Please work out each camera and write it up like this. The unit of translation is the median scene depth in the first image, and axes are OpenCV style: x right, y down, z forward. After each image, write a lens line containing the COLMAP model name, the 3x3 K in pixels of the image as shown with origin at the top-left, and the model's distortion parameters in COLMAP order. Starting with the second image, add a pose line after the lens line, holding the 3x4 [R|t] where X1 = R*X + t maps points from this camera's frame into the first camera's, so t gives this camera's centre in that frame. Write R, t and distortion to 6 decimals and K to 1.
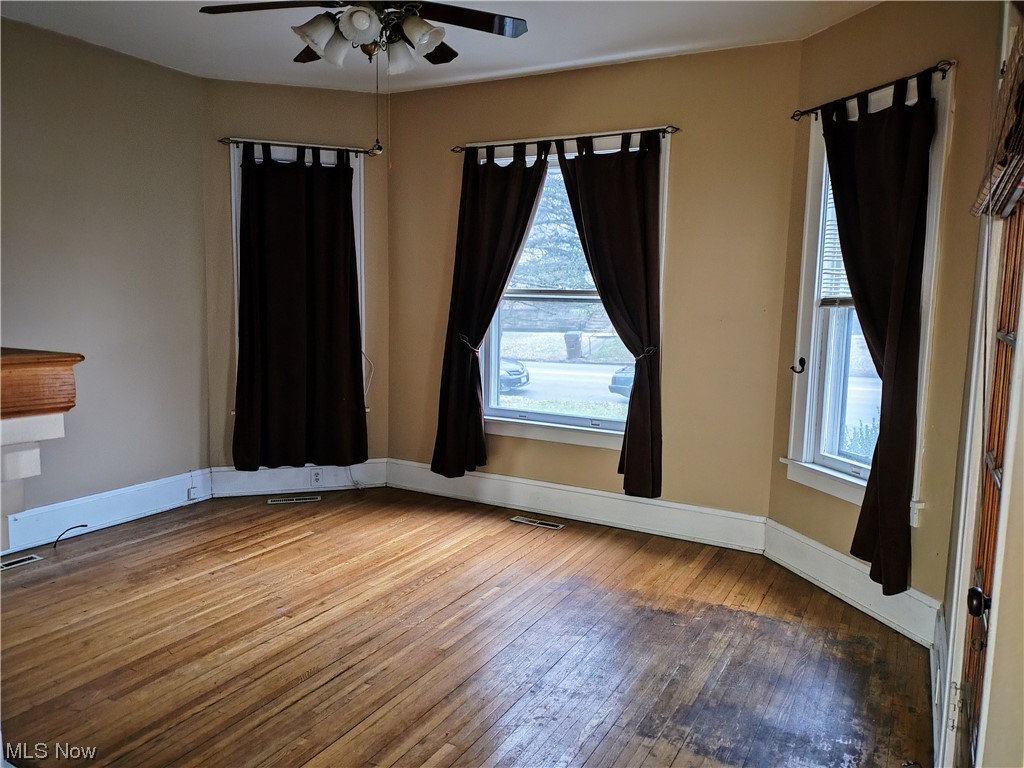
lens RADIAL K [[740.8, 0, 512.1], [0, 740.8, 383.7], [0, 0, 1]] dist [0.045531, -0.000915]
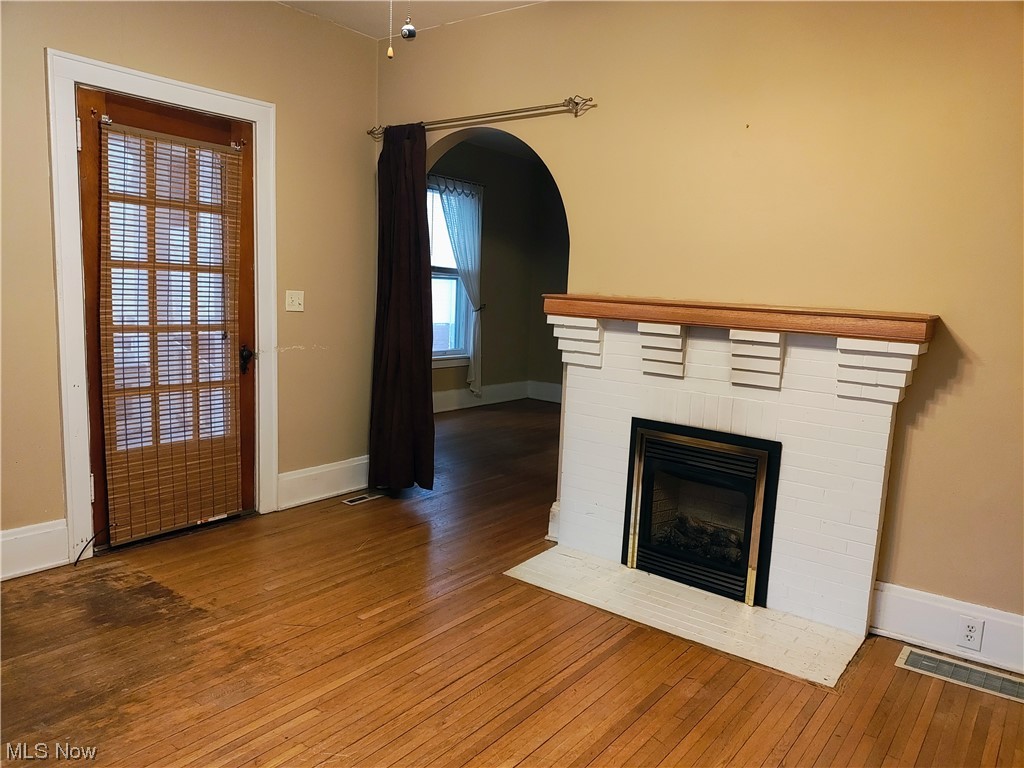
lens RADIAL K [[740.8, 0, 510.9], [0, 740.8, 384.1], [0, 0, 1]] dist [0.045531, -0.000915]
pose [[-0.987193, -0.079498, 0.138310, -0.430338], [-0.043121, 0.967688, 0.248436, -0.200978], [-0.153591, 0.239290, -0.958723, 1.878436]]
